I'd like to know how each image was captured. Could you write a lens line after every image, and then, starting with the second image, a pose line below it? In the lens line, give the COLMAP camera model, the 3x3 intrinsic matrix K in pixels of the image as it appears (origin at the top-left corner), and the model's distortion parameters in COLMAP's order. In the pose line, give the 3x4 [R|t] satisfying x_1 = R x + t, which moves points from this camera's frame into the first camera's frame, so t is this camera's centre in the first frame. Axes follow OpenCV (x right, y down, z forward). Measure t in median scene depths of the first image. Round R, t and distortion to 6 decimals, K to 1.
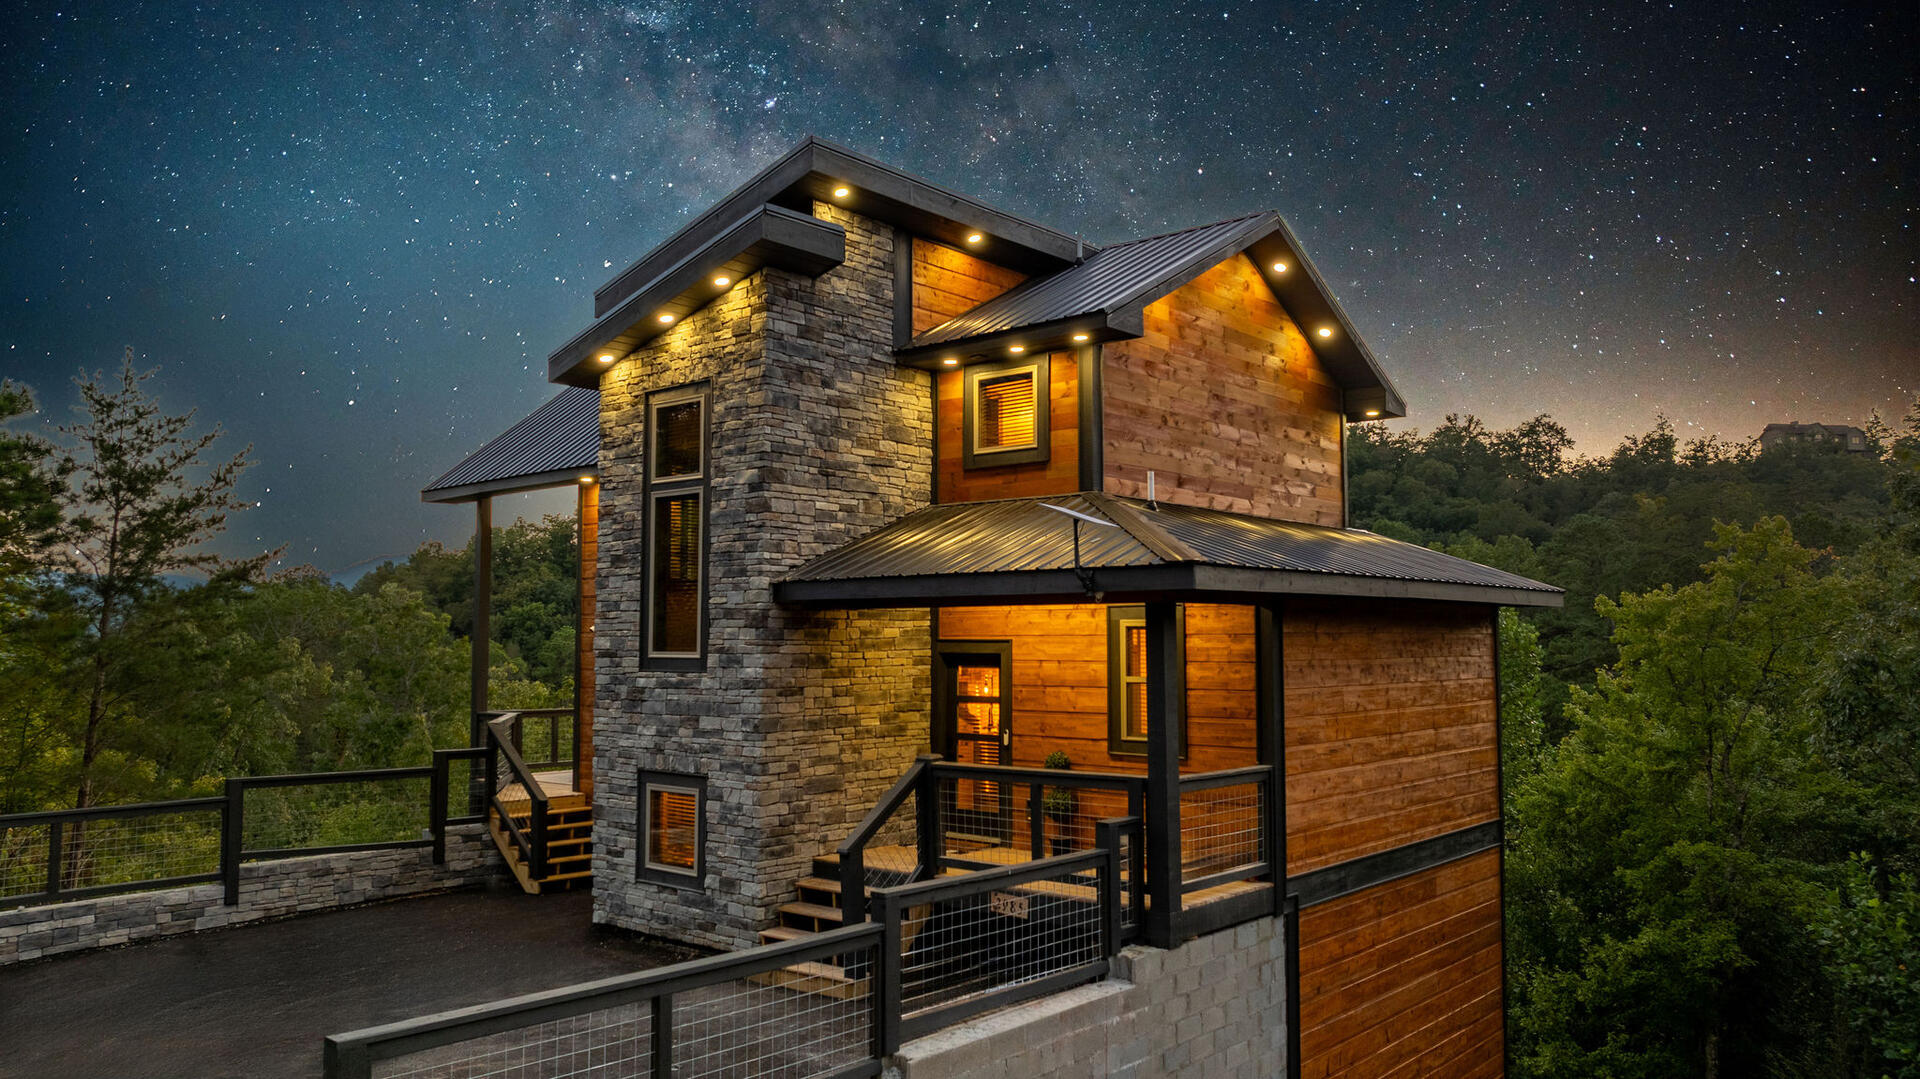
lens RADIAL K [[1358.9, 0, 975.9], [0, 1358.9, 520.9], [0, 0, 1]] dist [-0.030077, 0.034882]
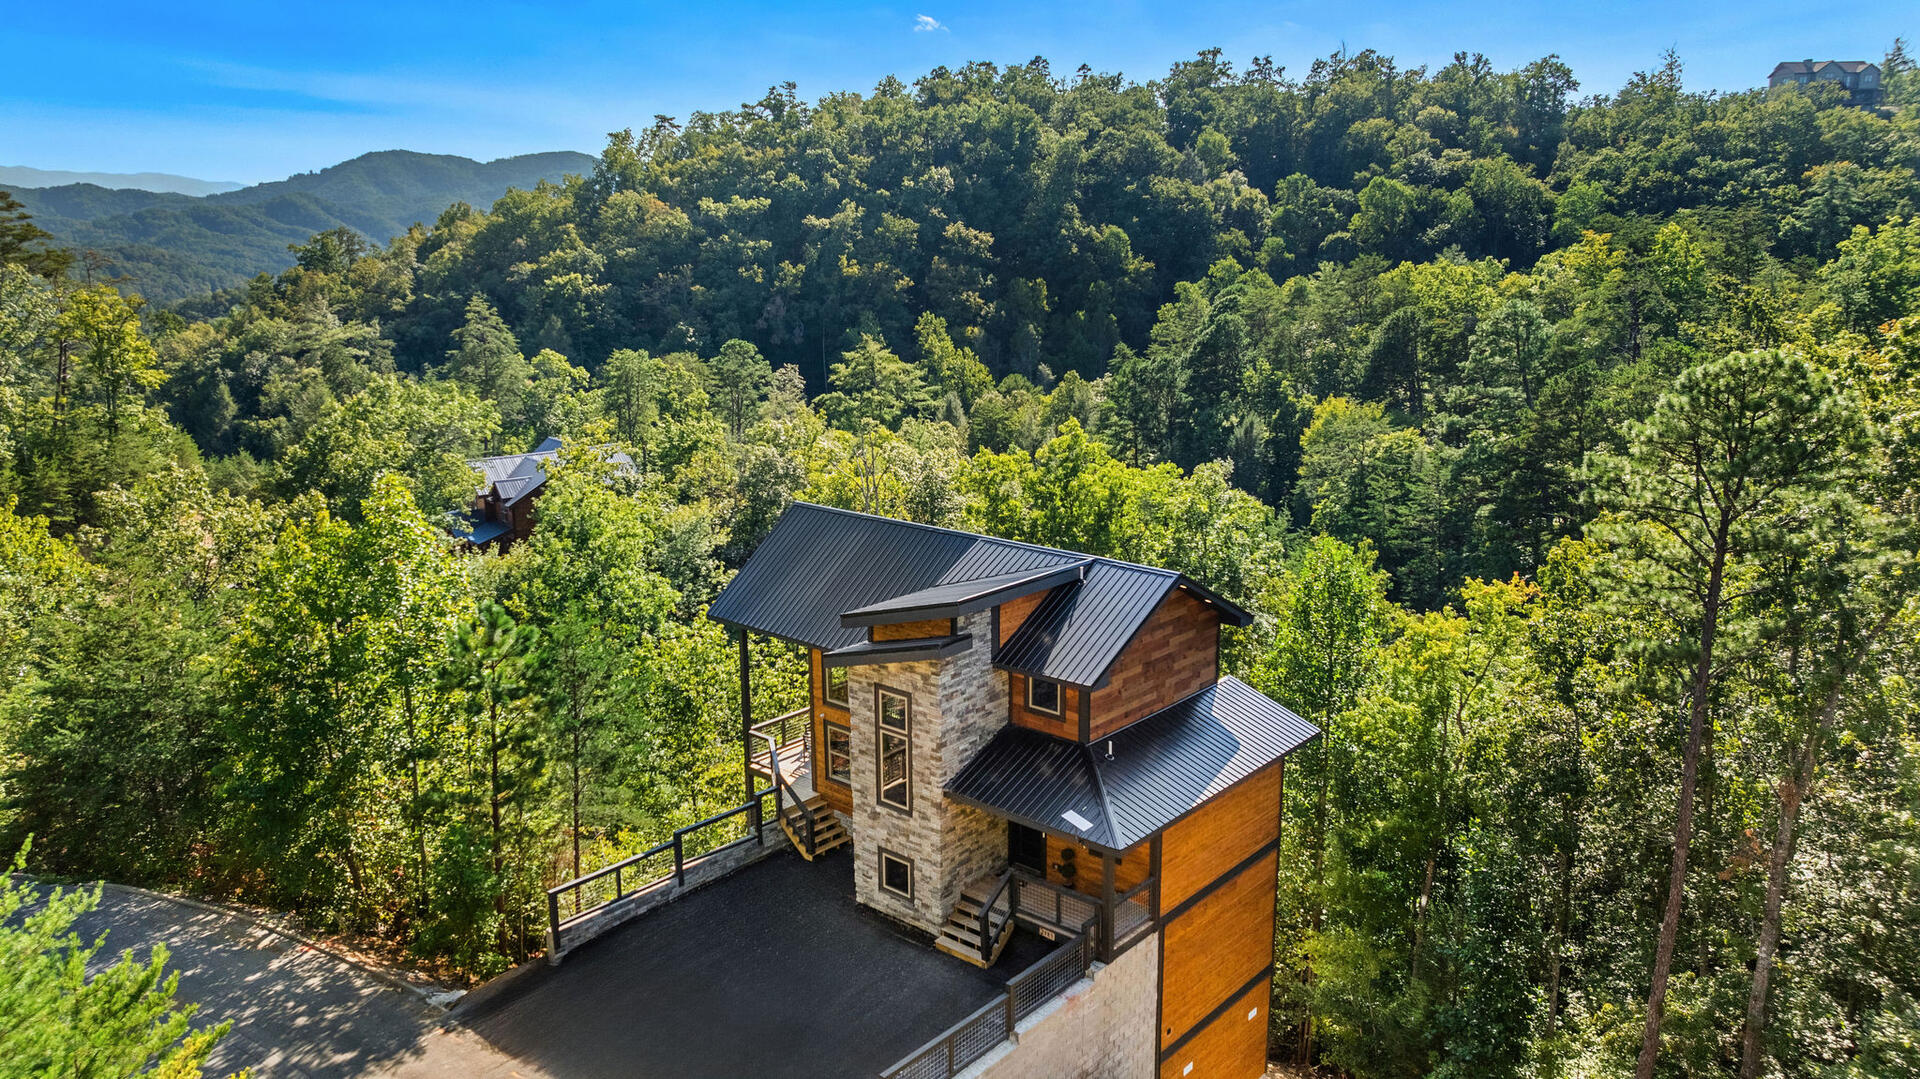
lens RADIAL K [[1358.9, 0, 978.6], [0, 1358.9, 500.4], [0, 0, 1]] dist [-0.030077, 0.034882]
pose [[0.999994, -0.003262, 0.000665, -0.084512], [0.002945, 0.959934, 0.280211, -0.995258], [-0.001552, -0.280208, 0.959938, -0.990543]]
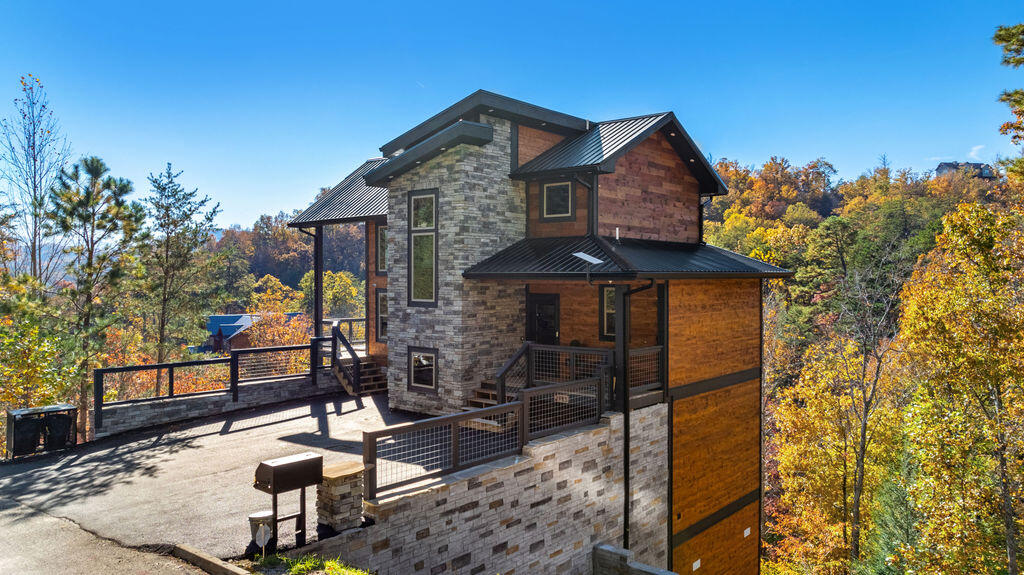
lens RADIAL K [[724.7, 0, 526.9], [0, 724.7, 261.1], [0, 0, 1]] dist [-0.030077, 0.034882]
pose [[0.999963, 0.001606, 0.008509, -0.044802], [-0.002199, 0.997533, 0.070169, -0.064417], [-0.008375, -0.070186, 0.997499, -0.305669]]
